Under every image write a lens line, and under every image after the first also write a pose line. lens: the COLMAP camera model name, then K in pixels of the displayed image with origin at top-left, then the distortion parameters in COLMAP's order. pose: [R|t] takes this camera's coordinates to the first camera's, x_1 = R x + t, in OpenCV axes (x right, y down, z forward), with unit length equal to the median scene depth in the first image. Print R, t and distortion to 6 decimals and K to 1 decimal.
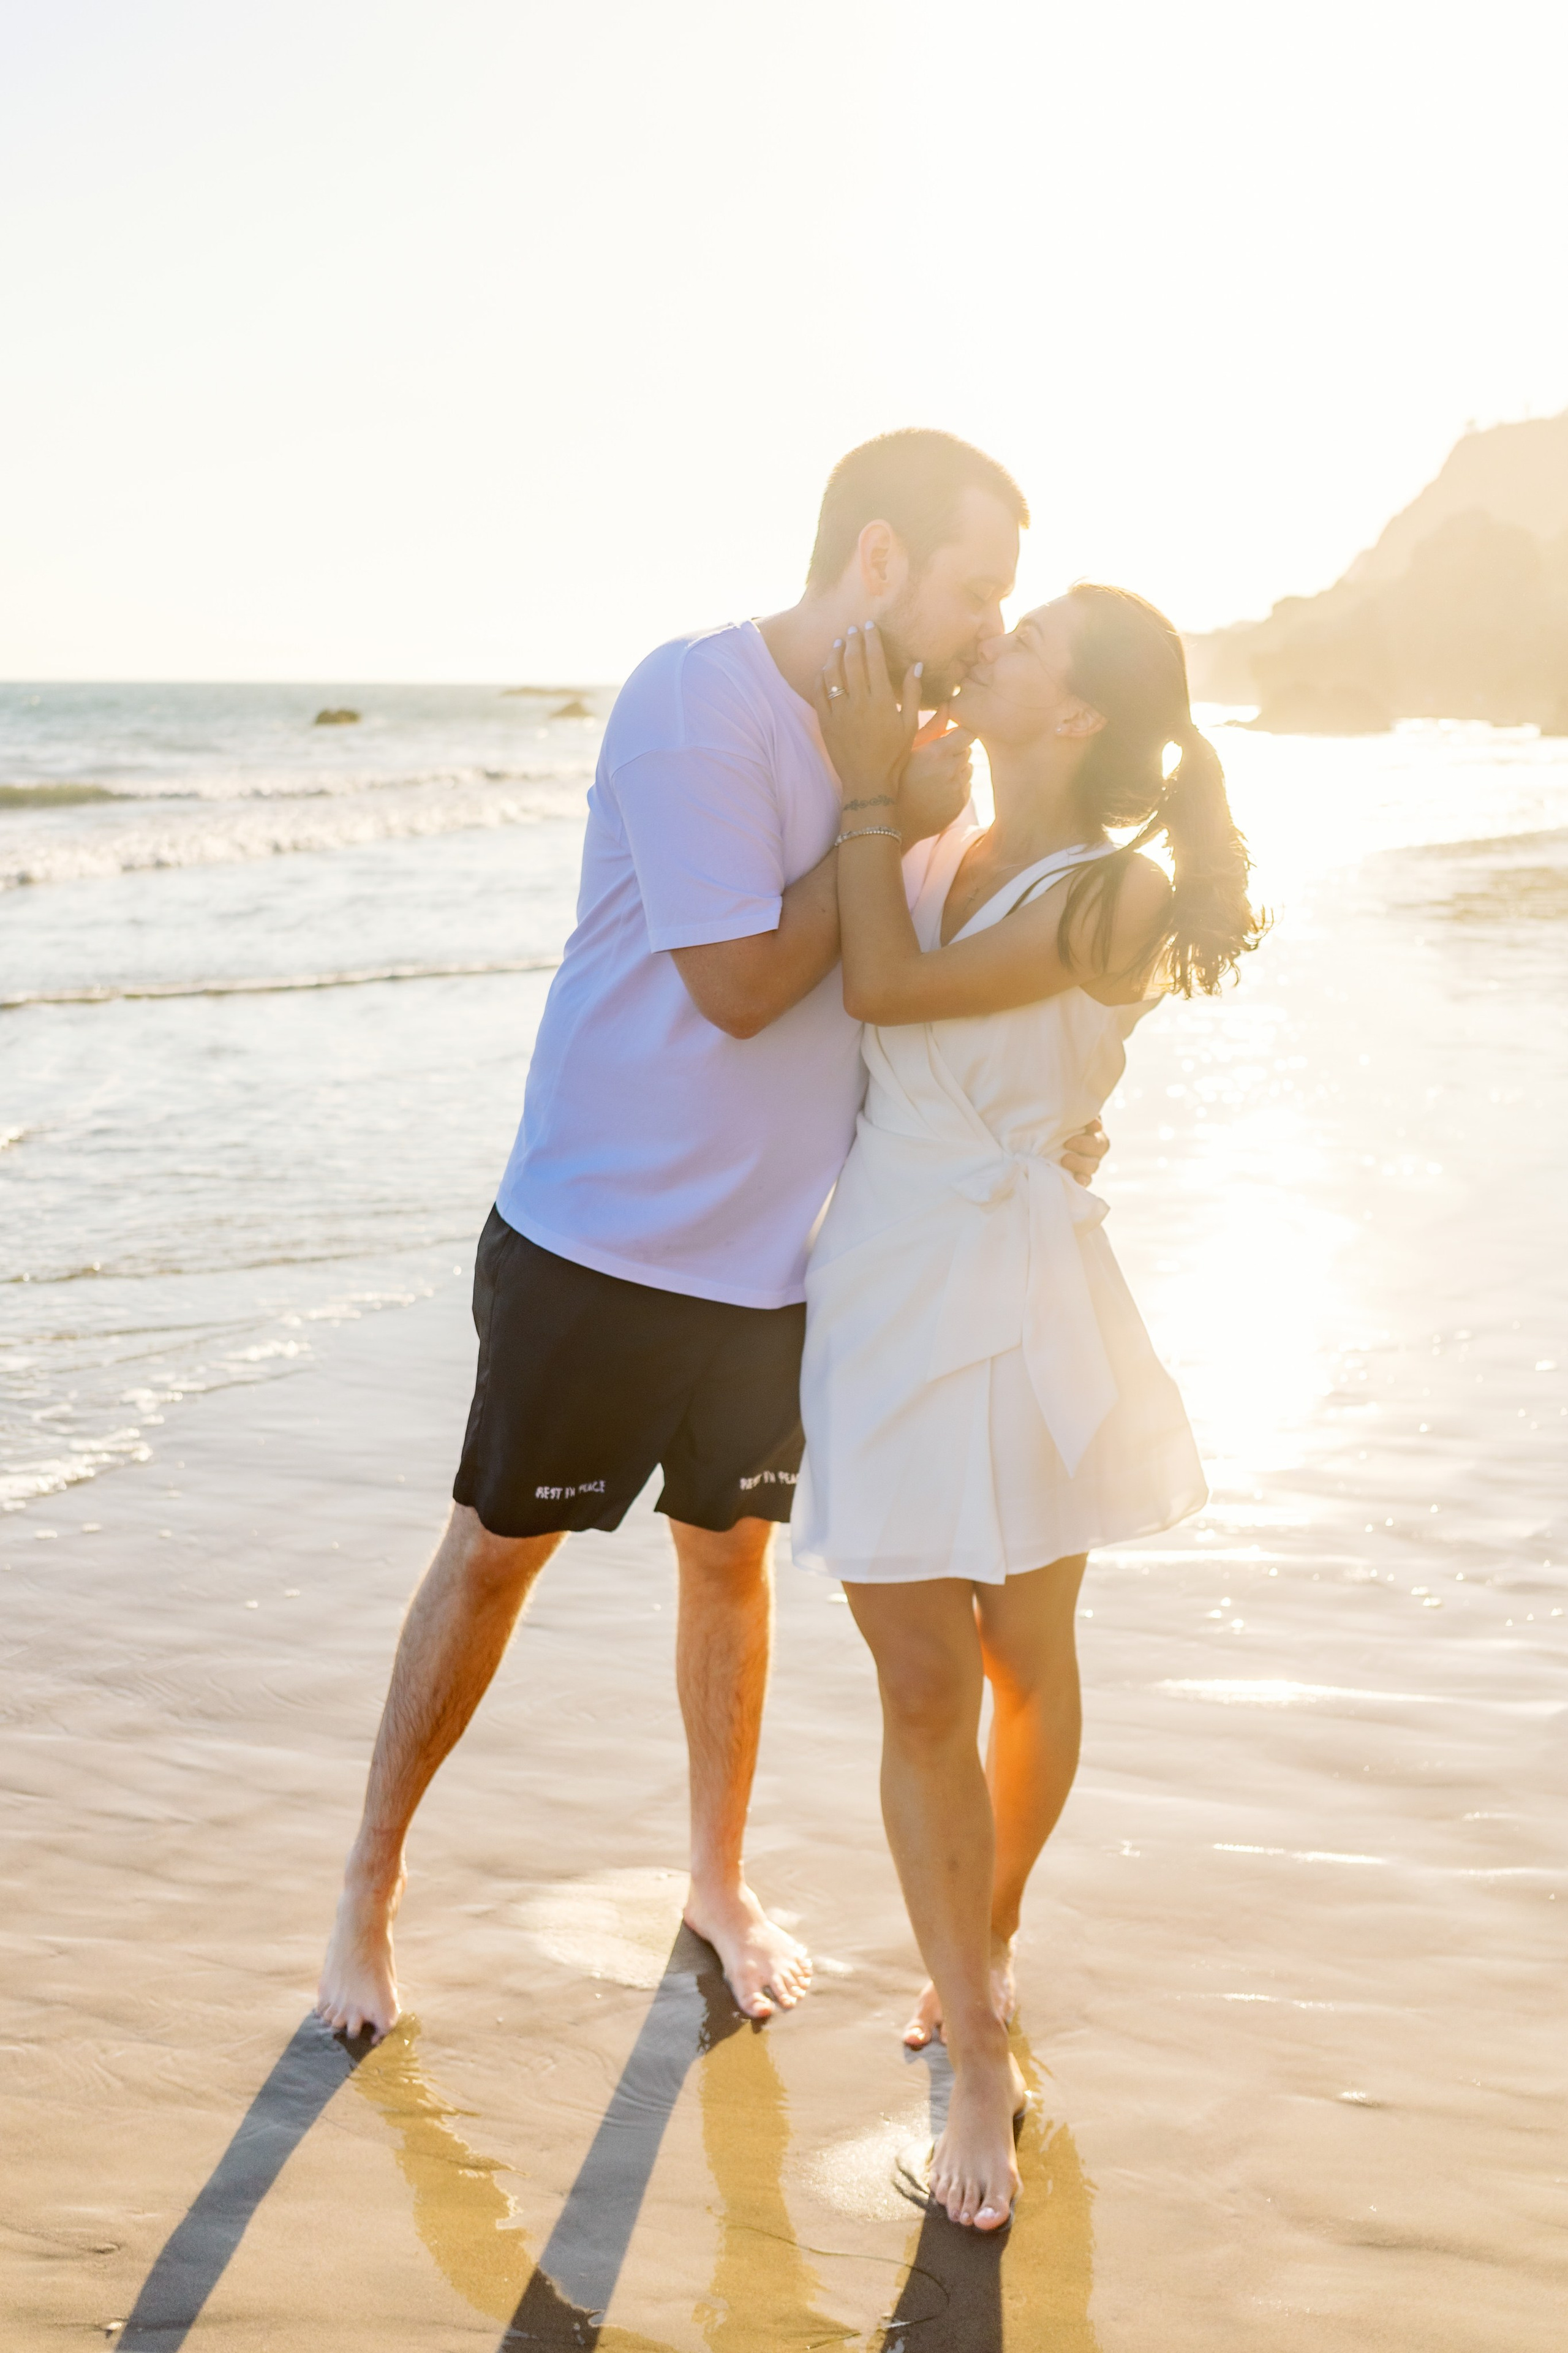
lens RADIAL K [[1891.5, 0, 774.4], [0, 1891.5, 1124.4], [0, 0, 1]] dist [-0.038737, -0.003062]
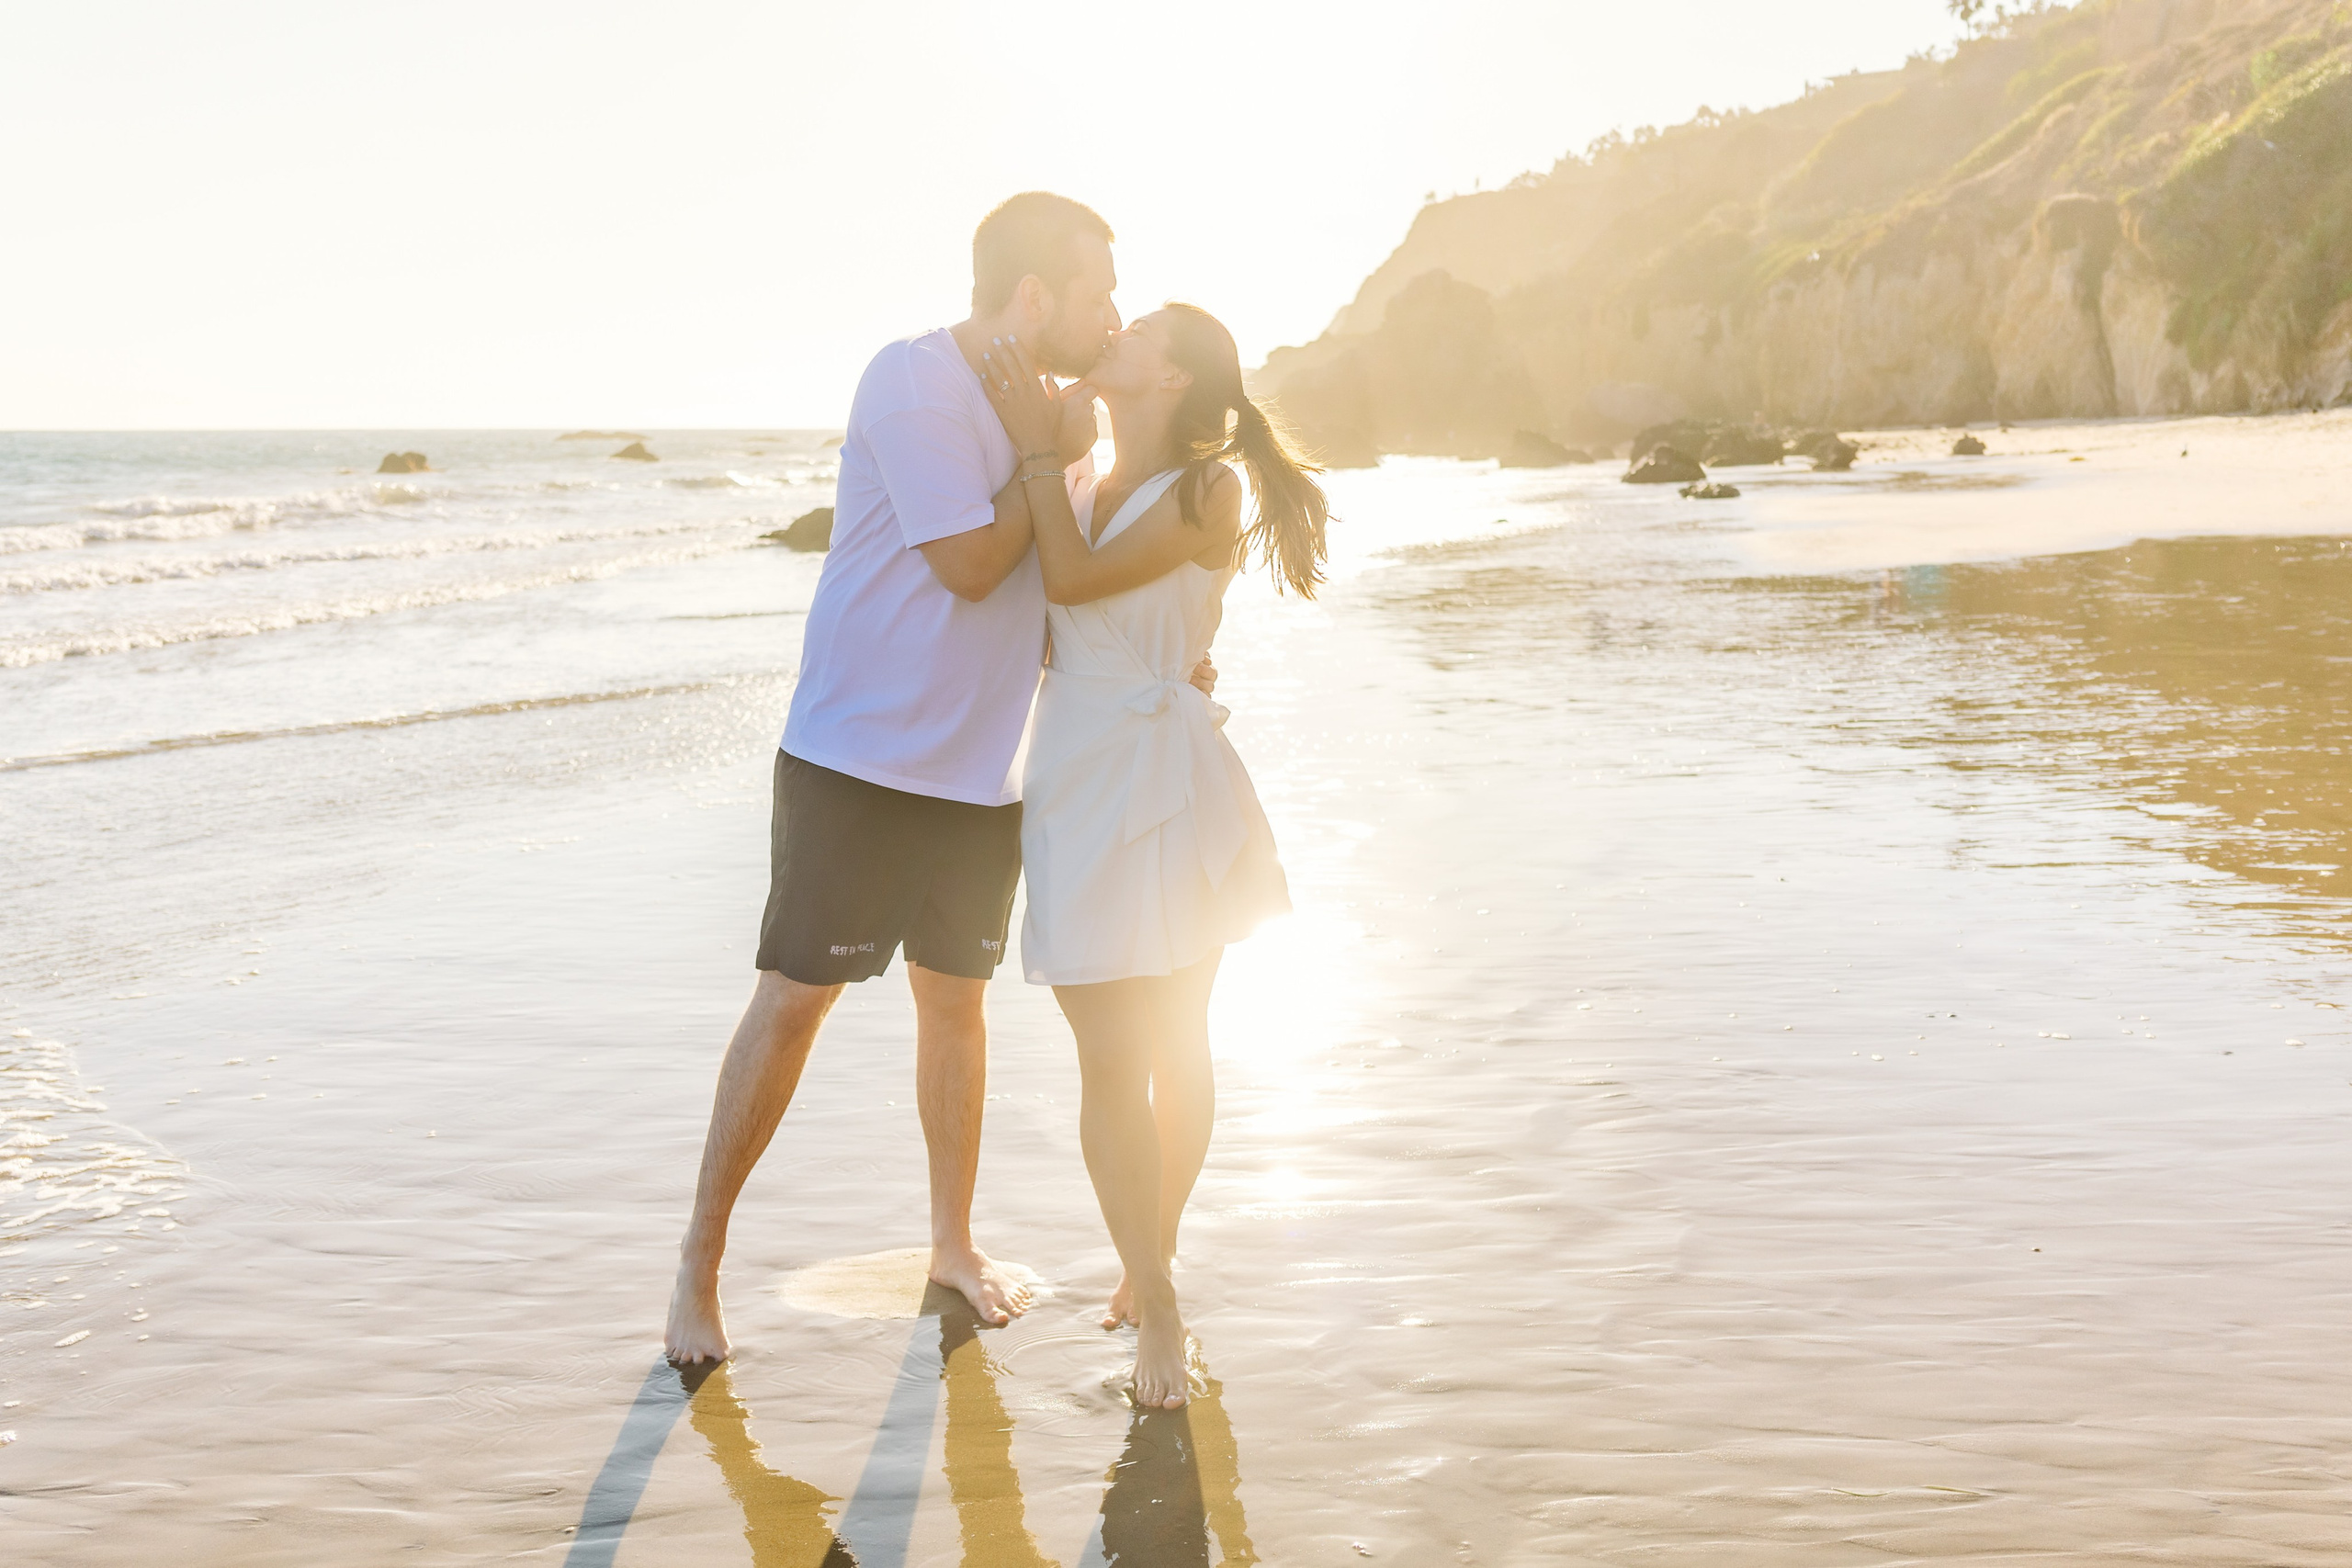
lens RADIAL K [[1890.7, 0, 1176.0], [0, 1890.7, 784.0], [0, 0, 1]] dist [-0.038737, -0.003062]
pose [[0.978625, -0.045174, 0.200628, -0.136327], [0.055338, 0.997438, -0.045340, 0.146194], [-0.198066, 0.055473, 0.978618, -0.394913]]
